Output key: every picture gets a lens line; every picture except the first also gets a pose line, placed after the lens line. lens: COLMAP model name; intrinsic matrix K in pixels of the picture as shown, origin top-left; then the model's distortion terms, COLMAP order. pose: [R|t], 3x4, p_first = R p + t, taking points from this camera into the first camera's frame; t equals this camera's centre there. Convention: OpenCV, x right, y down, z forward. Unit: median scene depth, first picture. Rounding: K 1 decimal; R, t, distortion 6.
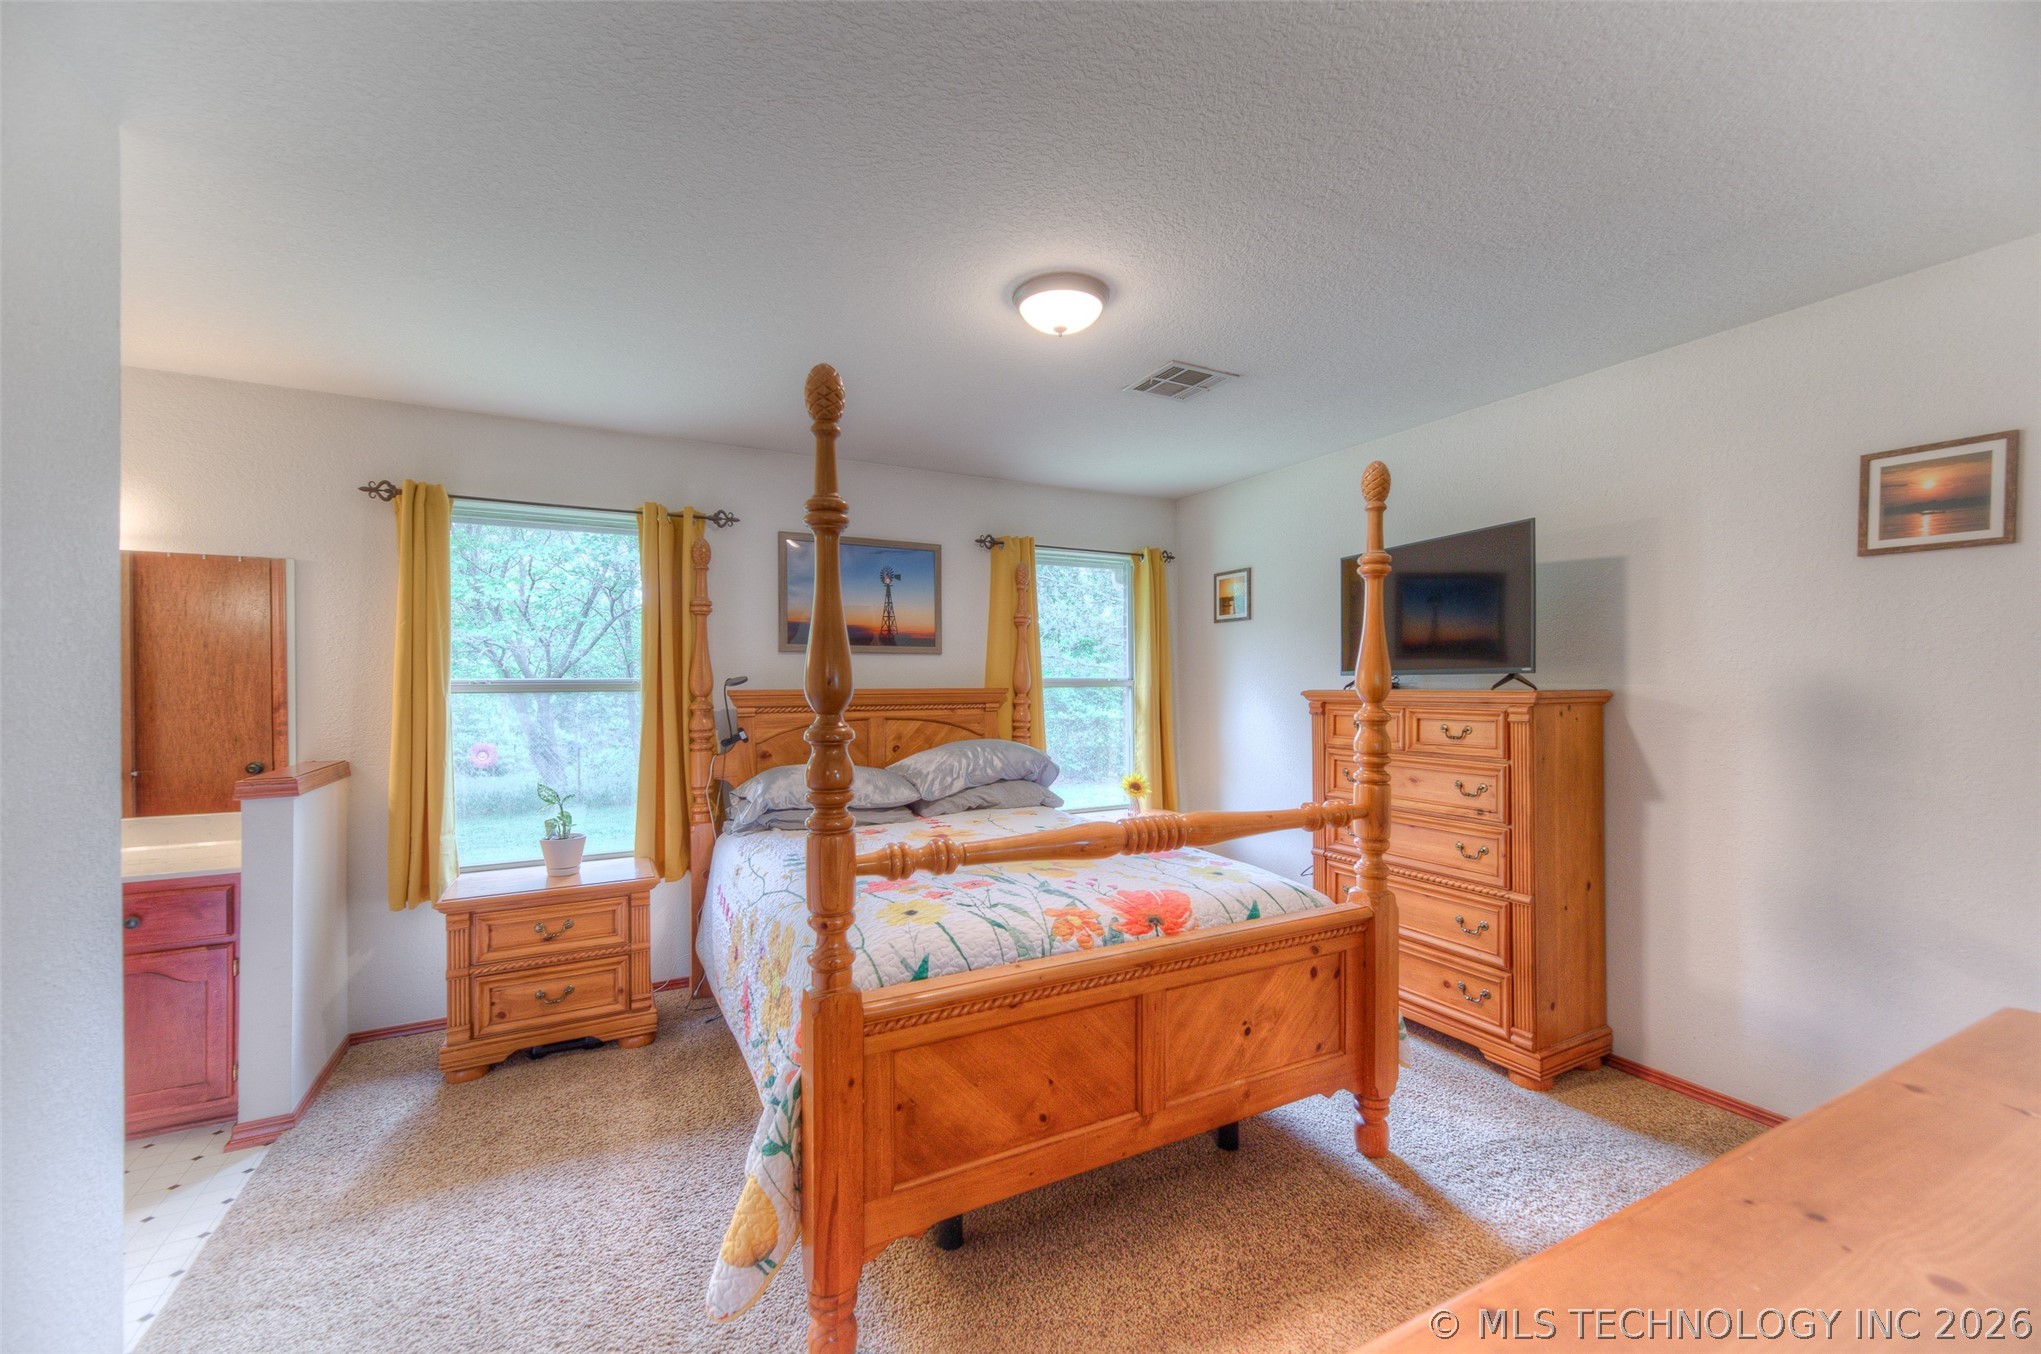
lens RADIAL K [[814.0, 0, 1019.3], [0, 814.0, 687.2], [0, 0, 1]] dist [0.011094, -0.002092]
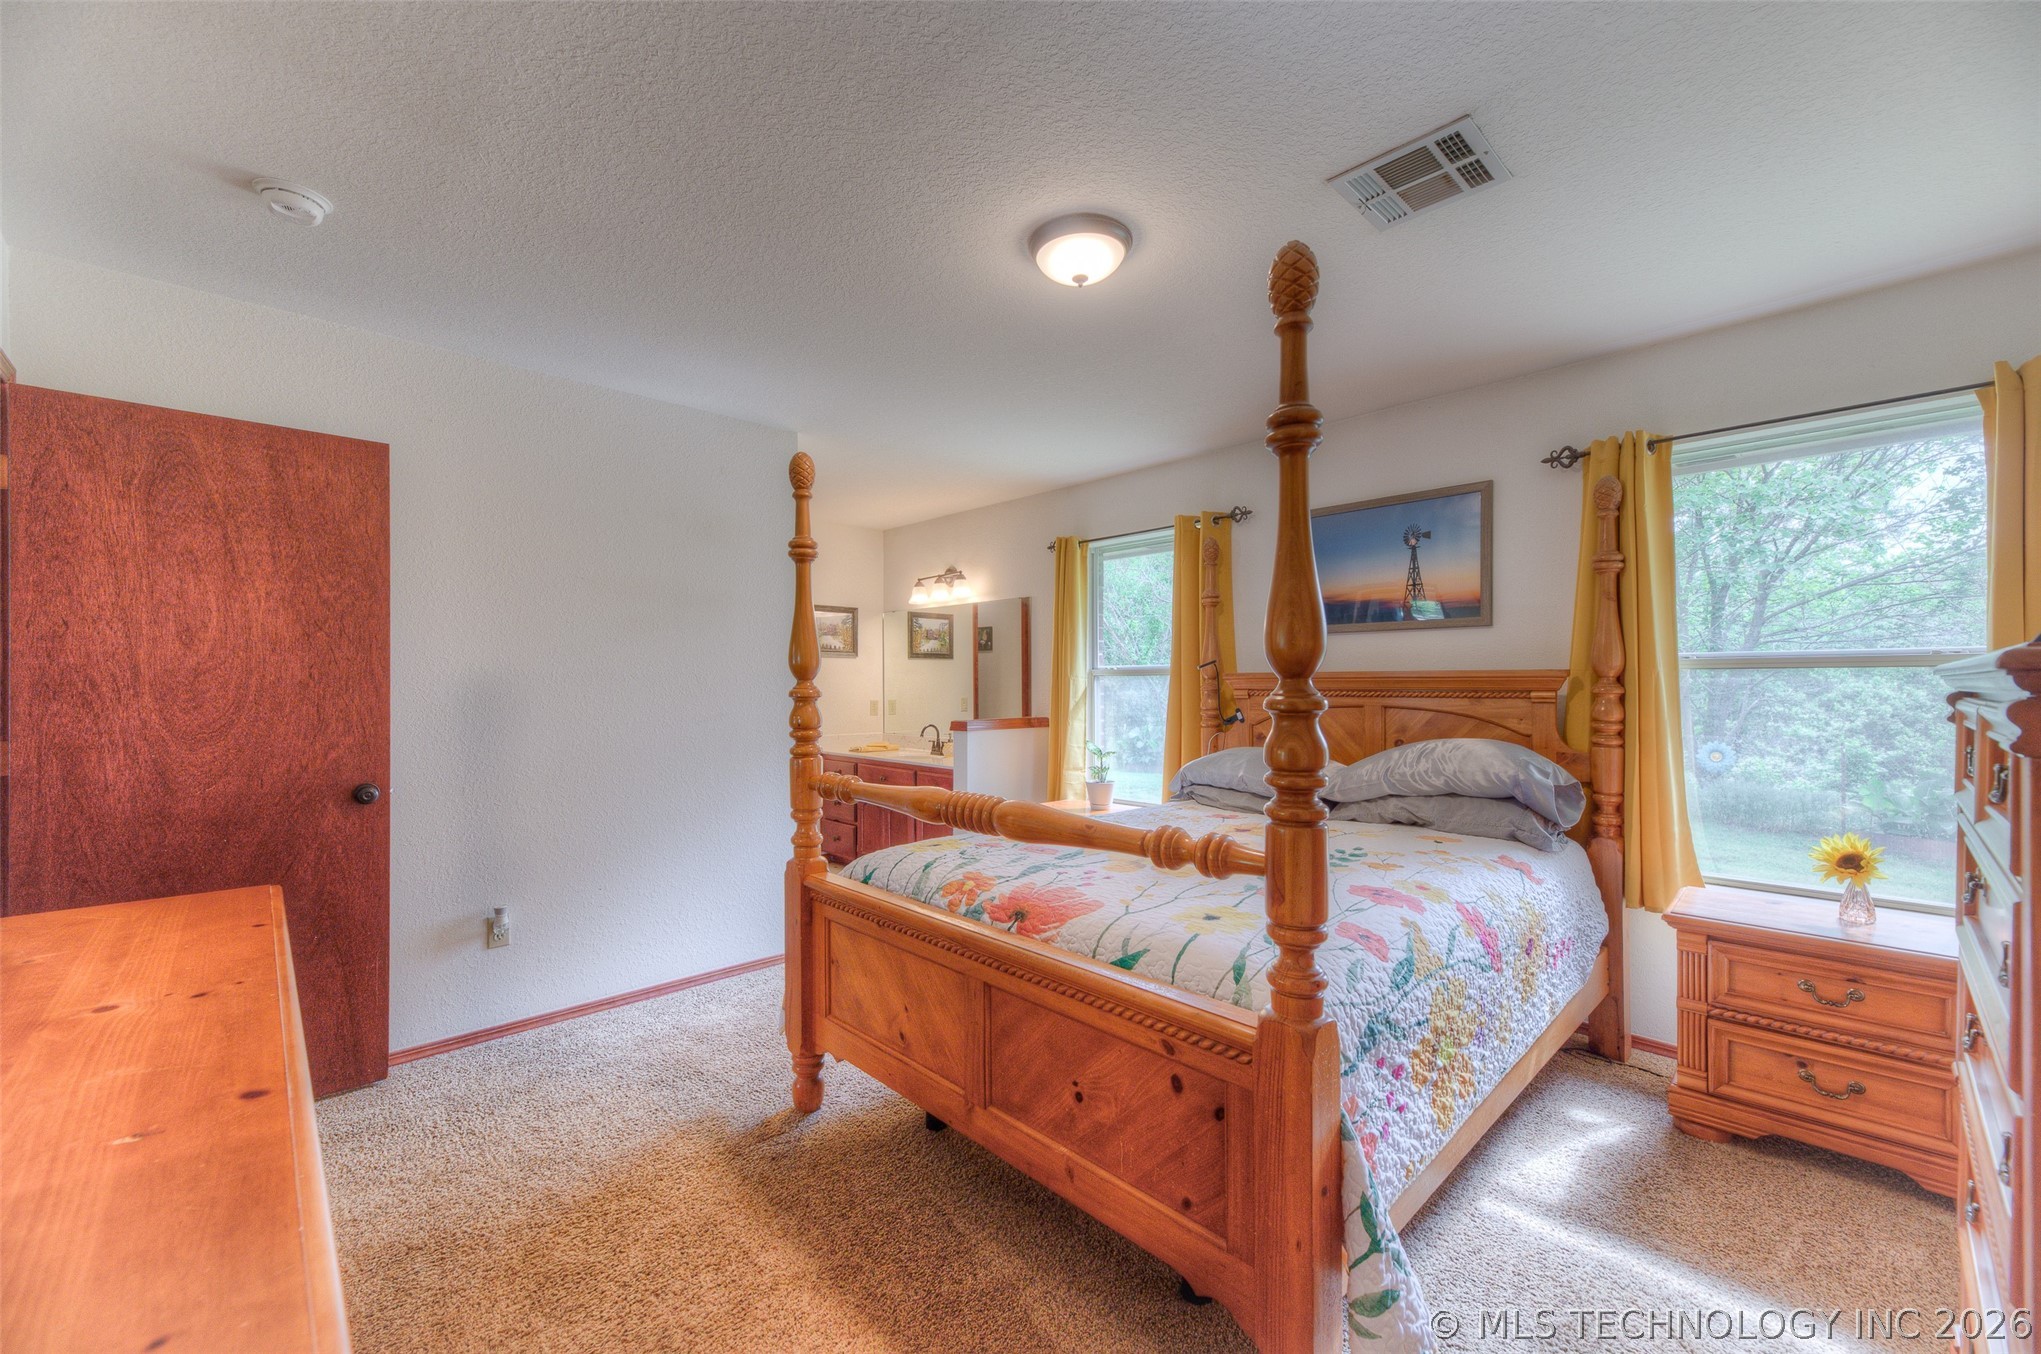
lens RADIAL K [[814.0, 0, 1015.0], [0, 814.0, 690.3], [0, 0, 1]] dist [0.011094, -0.002092]
pose [[0.263776, 0.013244, -0.964493, 0.599798], [-0.005227, 0.999911, 0.012301, 0.013916], [0.964570, 0.001797, 0.263822, 0.435785]]
